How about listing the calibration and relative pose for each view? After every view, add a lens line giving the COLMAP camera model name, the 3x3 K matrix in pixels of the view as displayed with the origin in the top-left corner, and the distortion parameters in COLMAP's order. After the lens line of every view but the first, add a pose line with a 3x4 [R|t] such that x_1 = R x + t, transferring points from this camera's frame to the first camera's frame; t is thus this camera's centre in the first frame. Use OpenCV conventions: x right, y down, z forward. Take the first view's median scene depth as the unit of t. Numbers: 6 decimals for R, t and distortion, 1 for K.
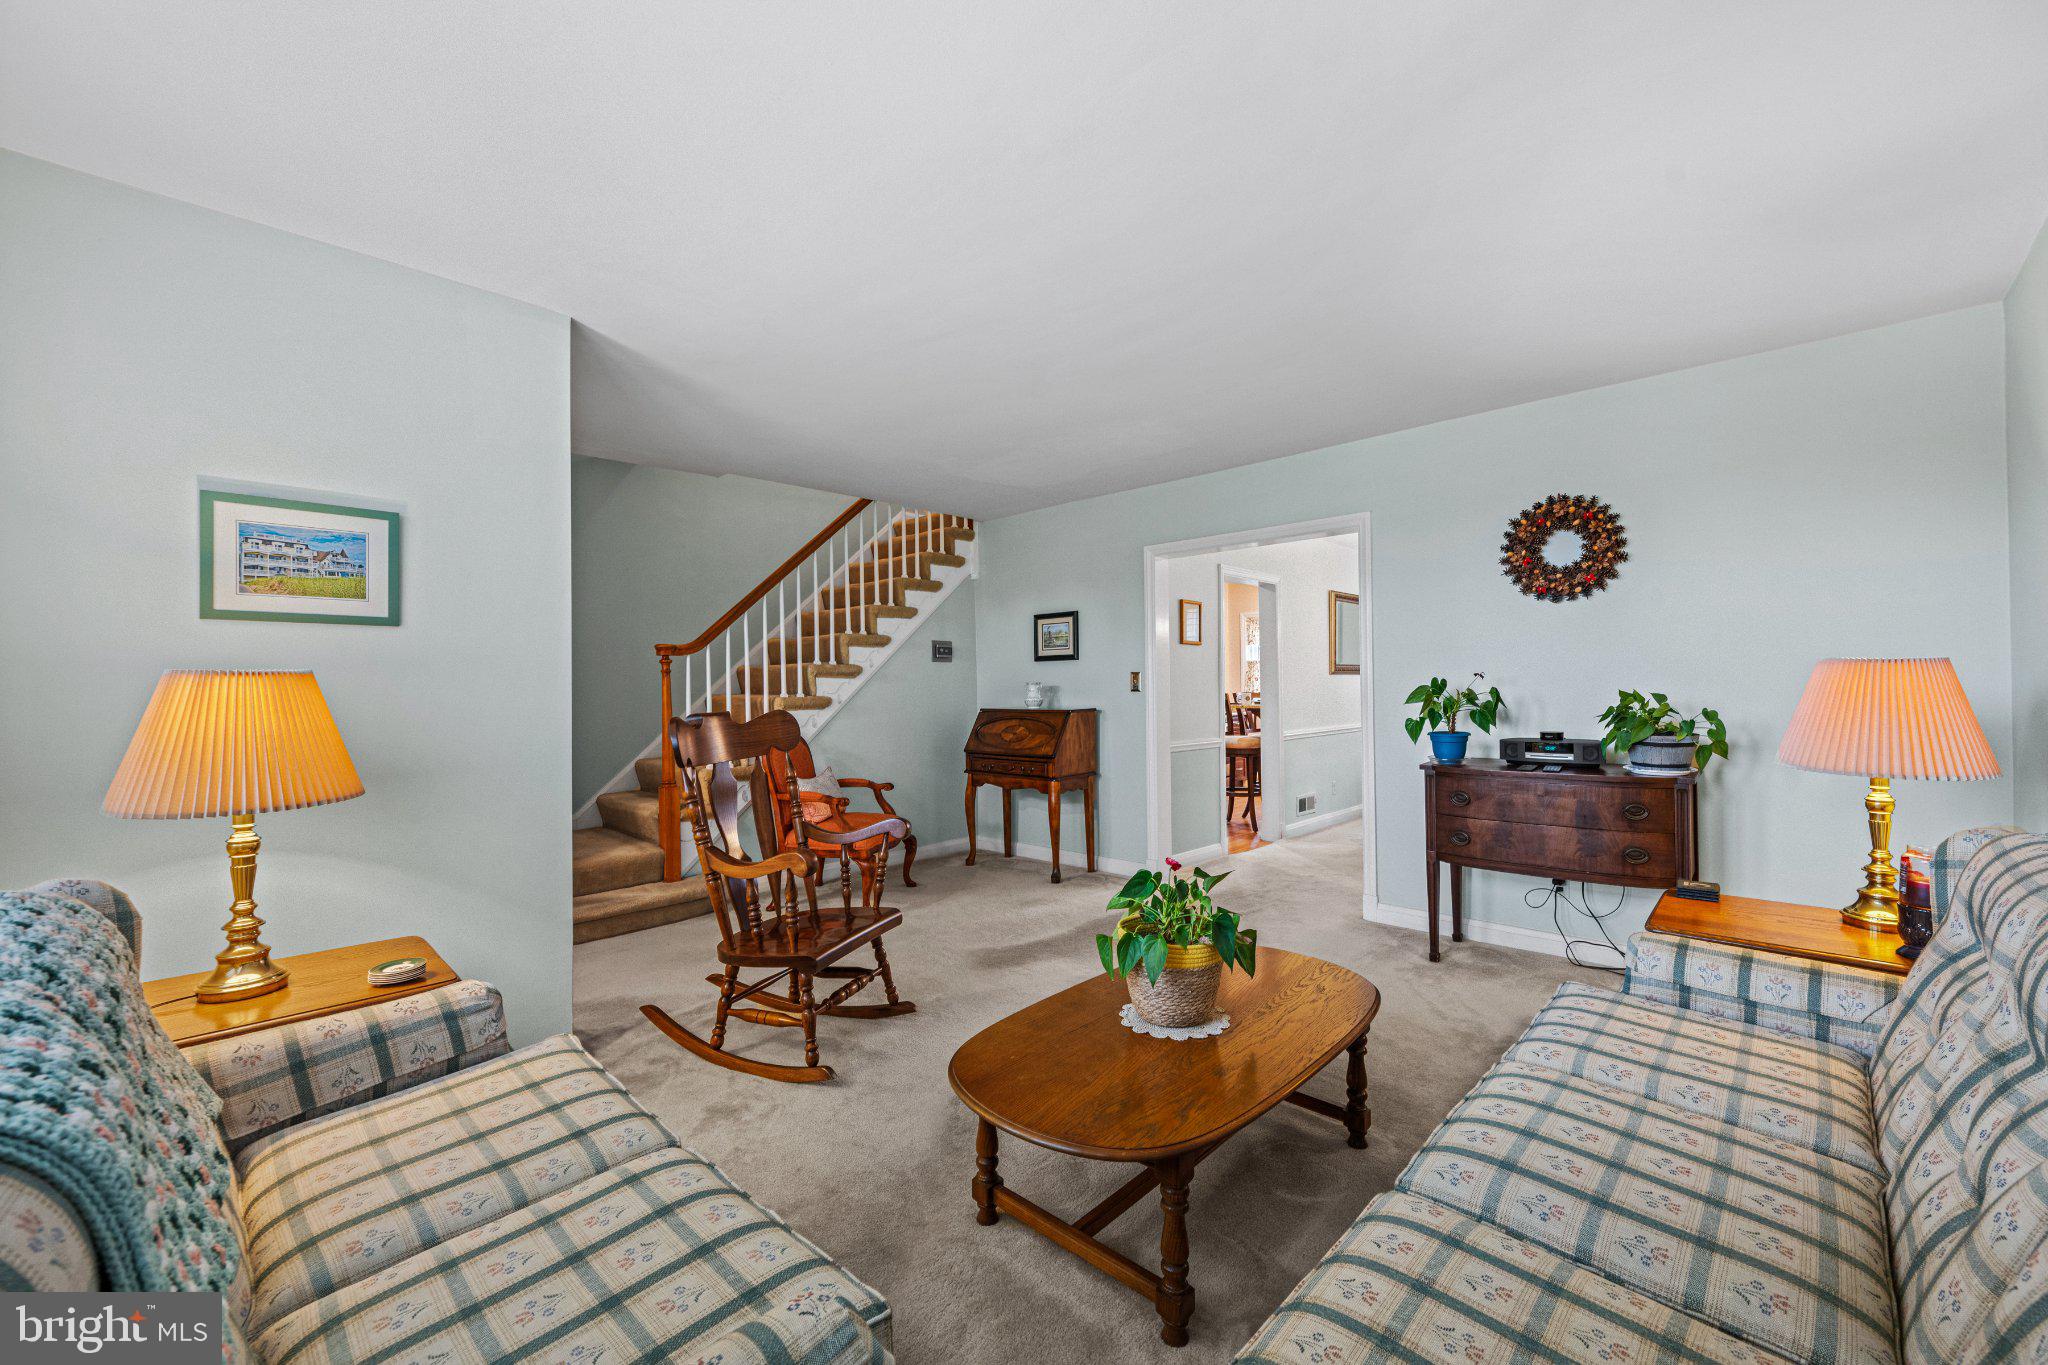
lens RADIAL K [[786.7, 0, 1024.0], [0, 786.7, 682.5], [0, 0, 1]] dist [-0.000242, -0.000007]
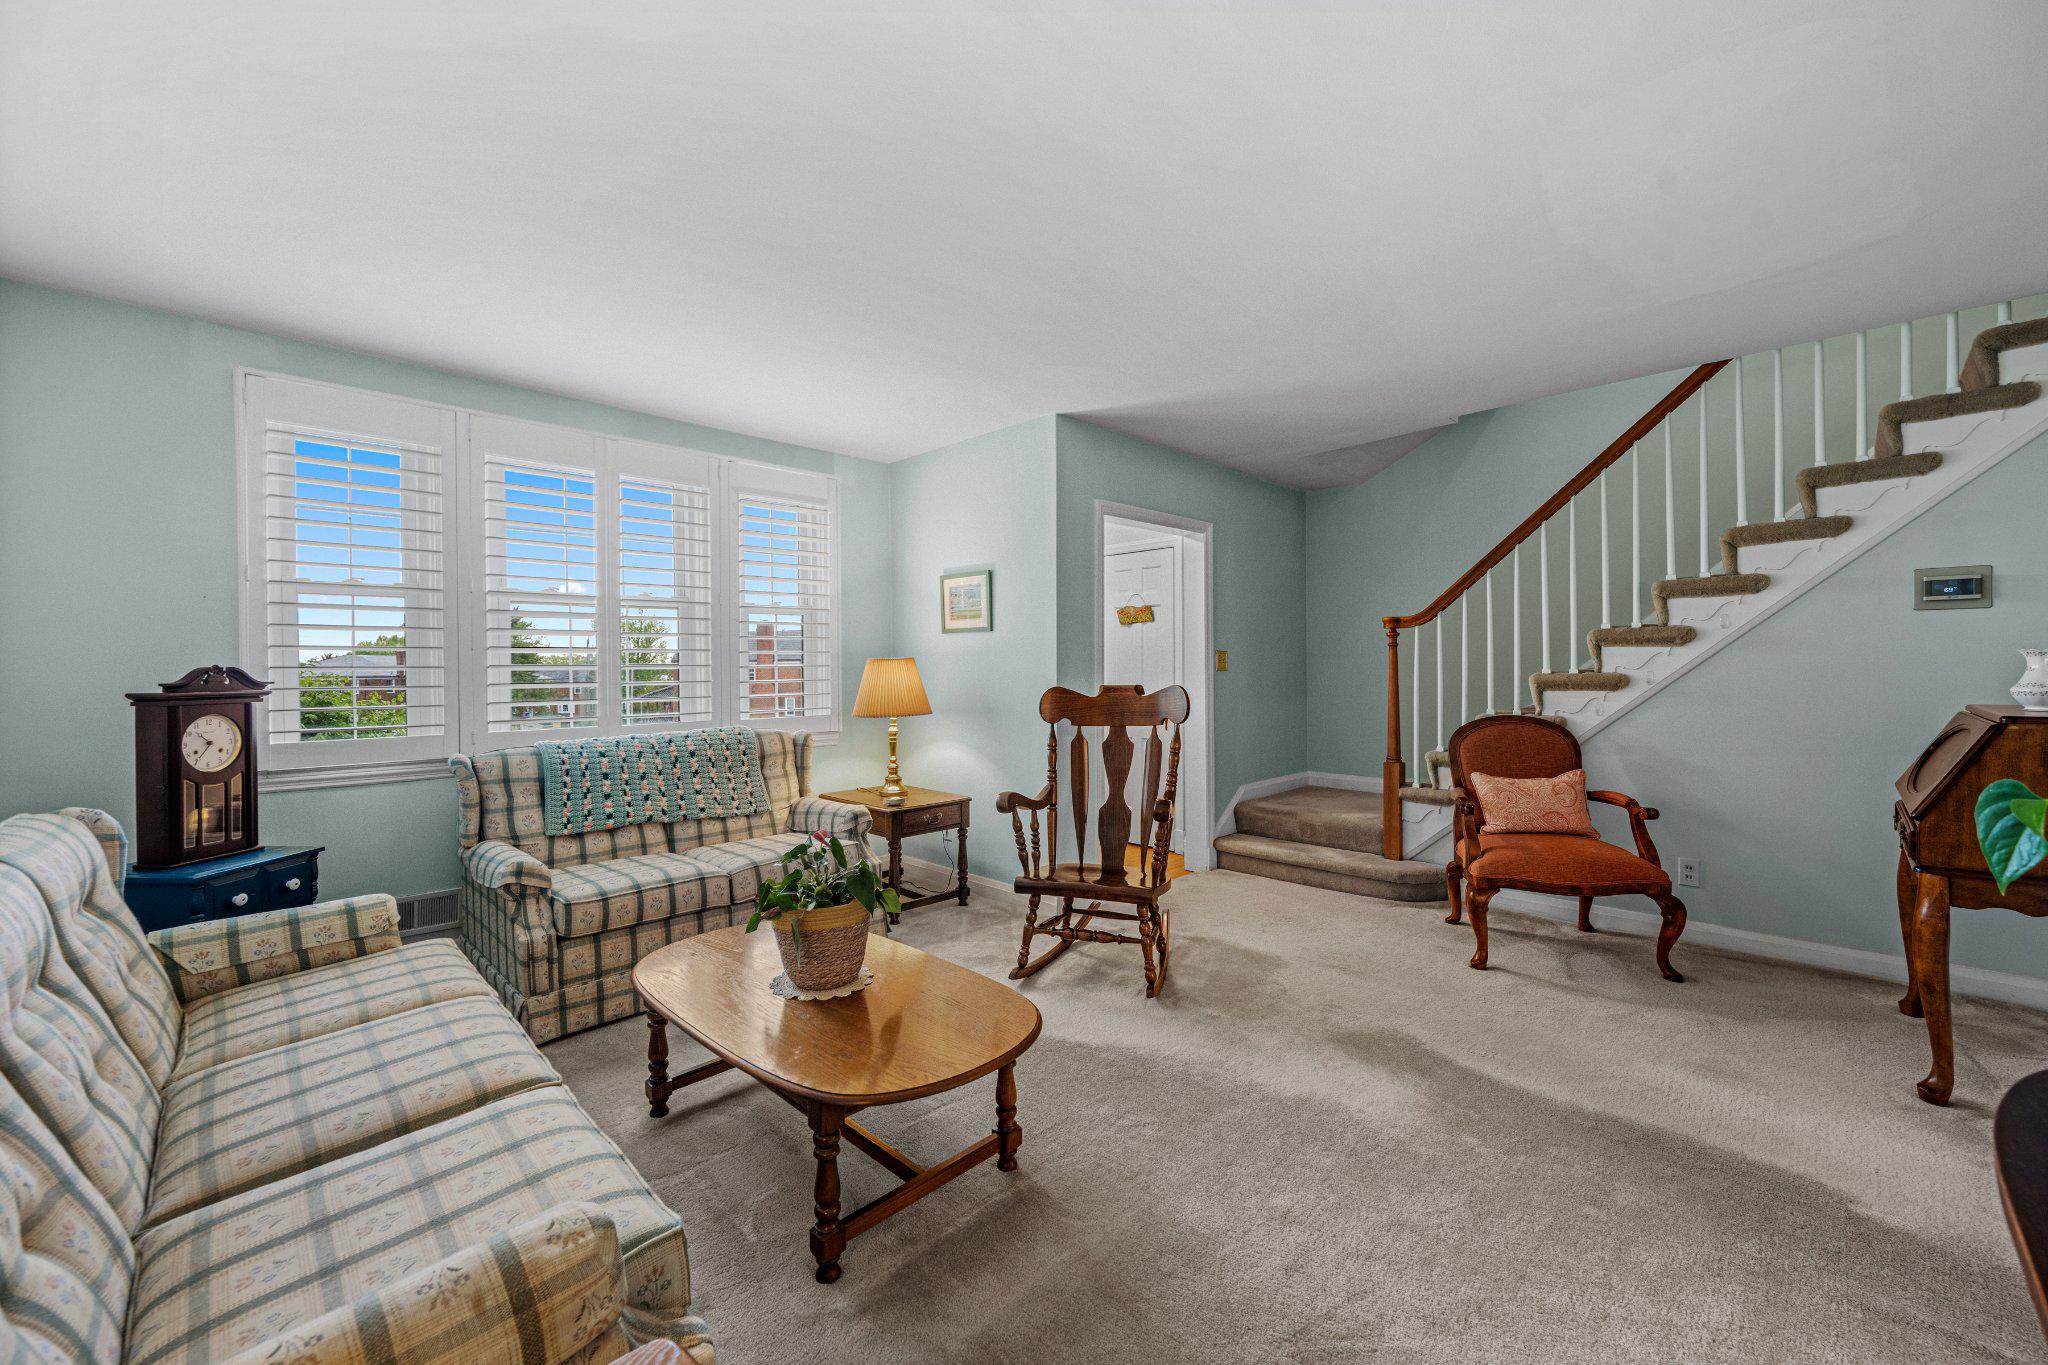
lens RADIAL K [[816.2, 0, 1035.0], [0, 816.2, 664.8], [0, 0, 1]] dist [-0.001420, -0.000124]
pose [[0.002120, 0.013243, -0.999910, 0.660660], [0.014762, 0.999803, 0.013273, -0.010239], [0.999889, -0.014789, 0.001924, 0.648144]]
